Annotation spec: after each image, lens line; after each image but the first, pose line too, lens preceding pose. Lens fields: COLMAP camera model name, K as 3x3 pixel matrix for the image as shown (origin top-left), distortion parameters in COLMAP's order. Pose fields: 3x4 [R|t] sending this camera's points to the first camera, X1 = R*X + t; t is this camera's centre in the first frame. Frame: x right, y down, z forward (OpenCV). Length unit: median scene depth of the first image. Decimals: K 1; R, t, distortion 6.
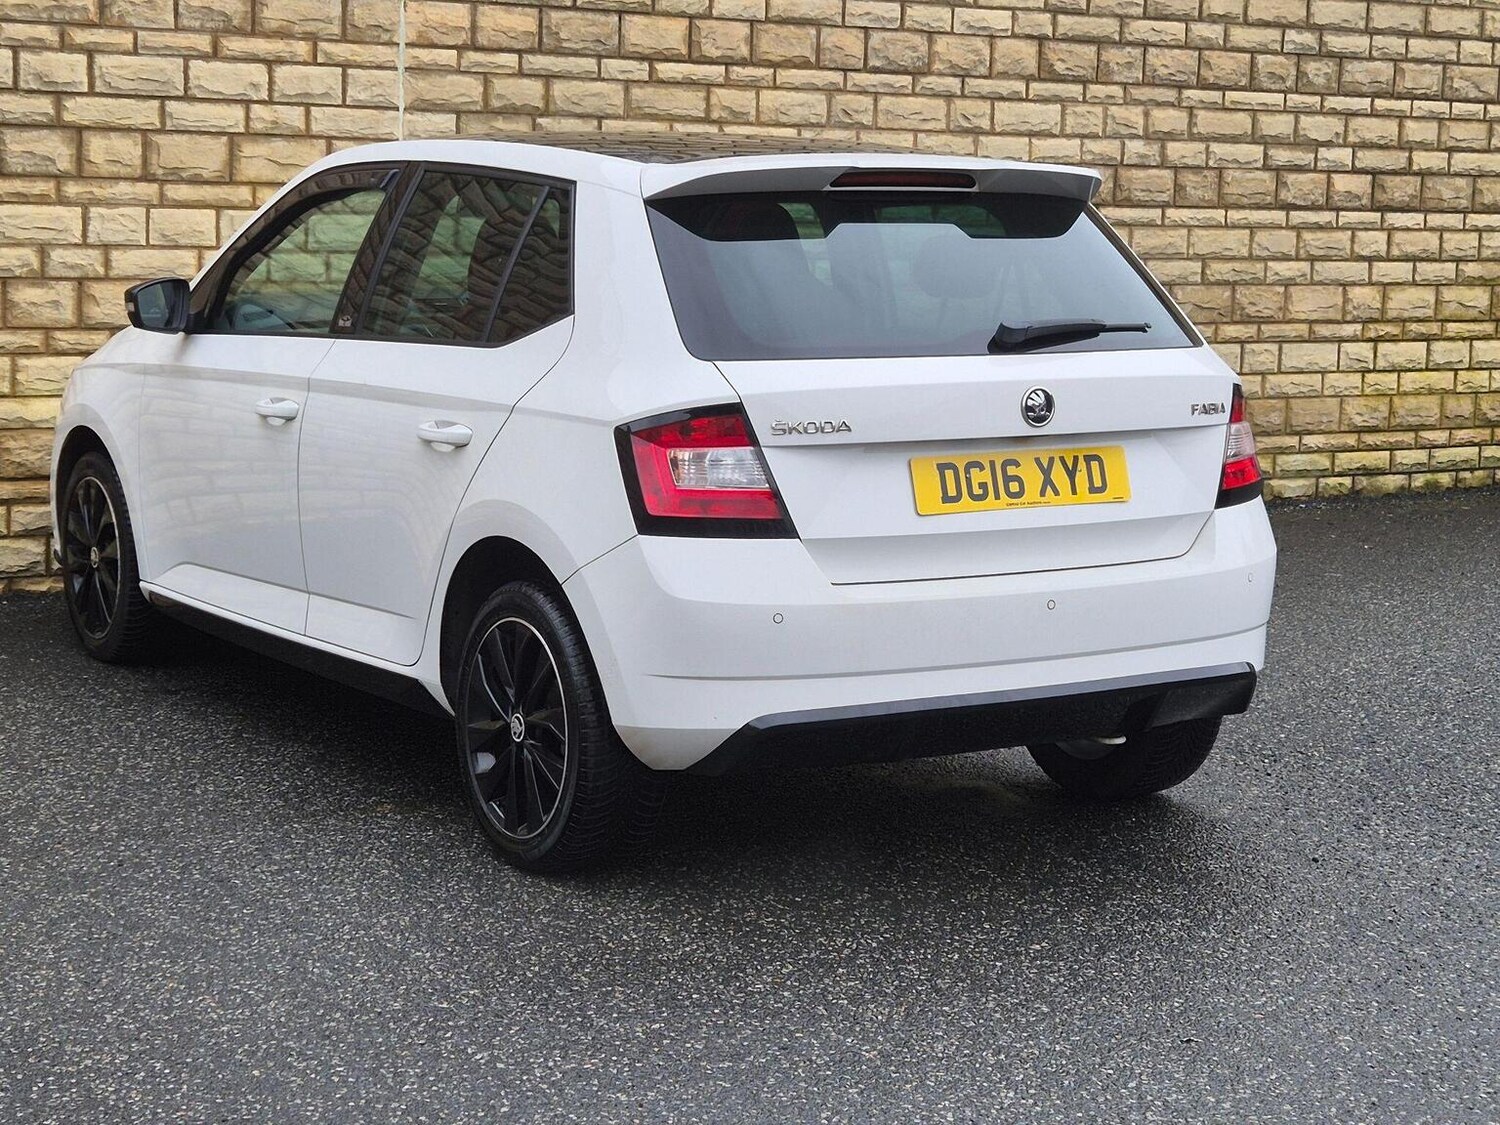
lens RADIAL K [[2798.7, 0, 772.2], [0, 2798.7, 564.9], [0, 0, 1]] dist [0.091432, 0.000000]
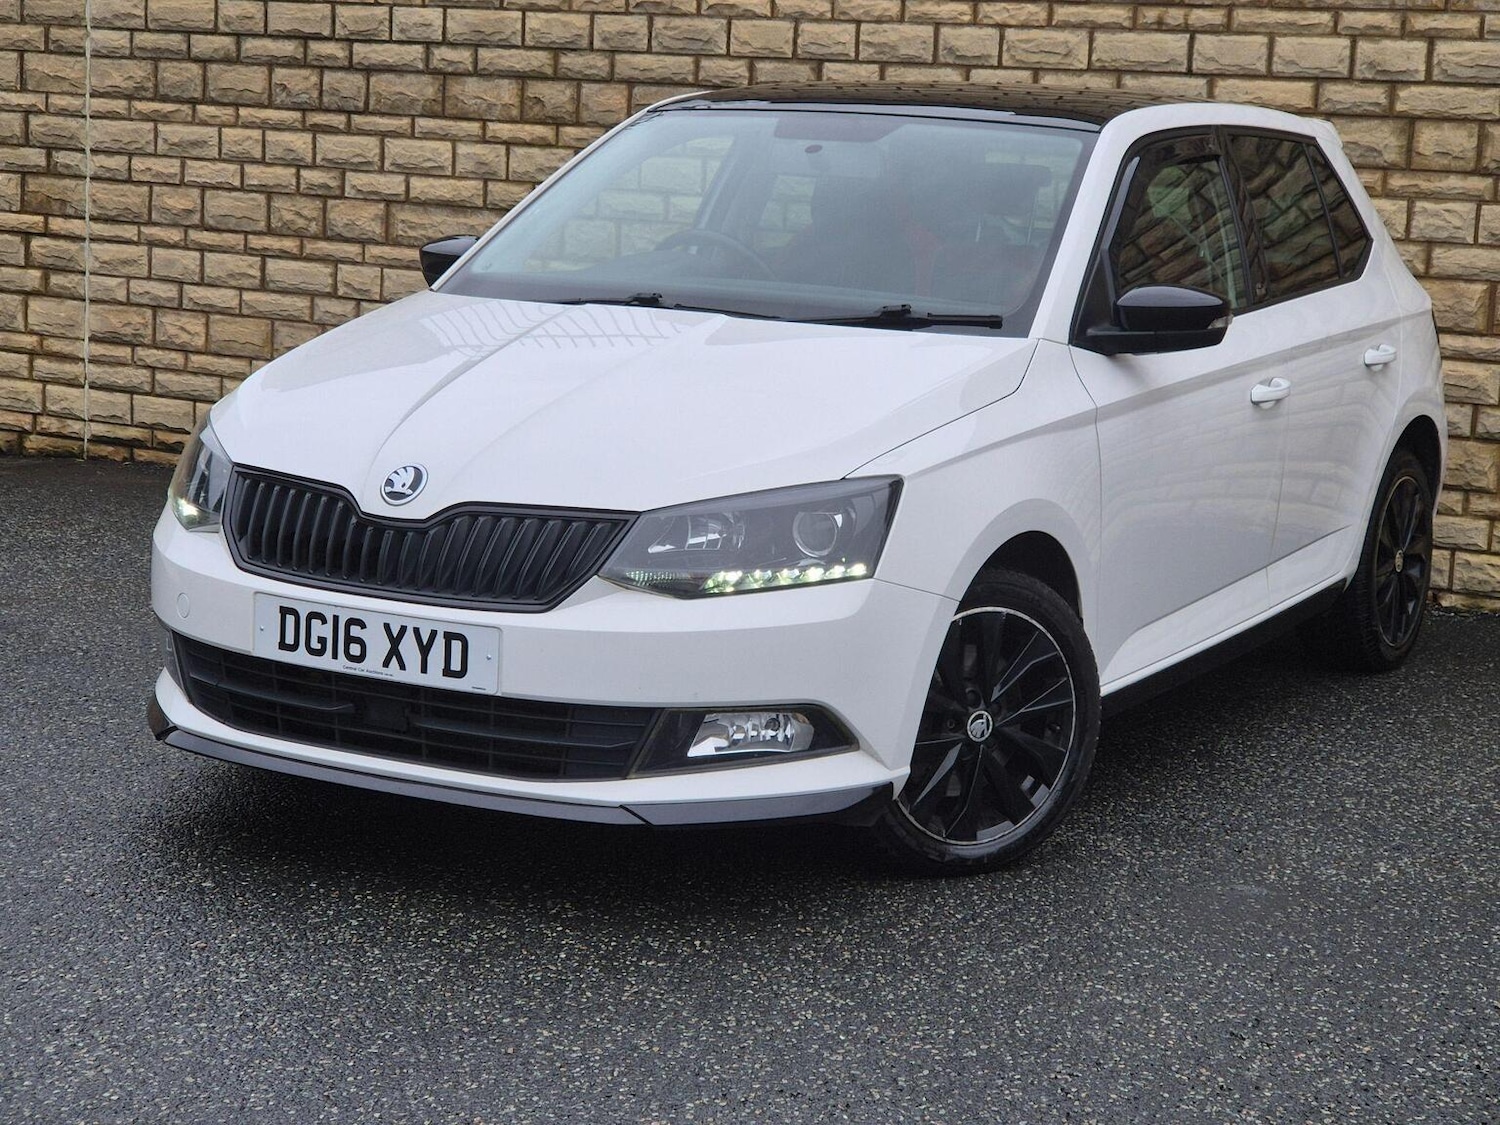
lens RADIAL K [[2955.6, 0, 763.3], [0, 2955.6, 522.1], [0, 0, 1]] dist [0.094199, 0.000000]
pose [[0.452036, 0.112481, -0.884879, 0.521325], [-0.161123, 0.985996, 0.043025, -0.025839], [0.877327, 0.123125, 0.463829, 0.330315]]
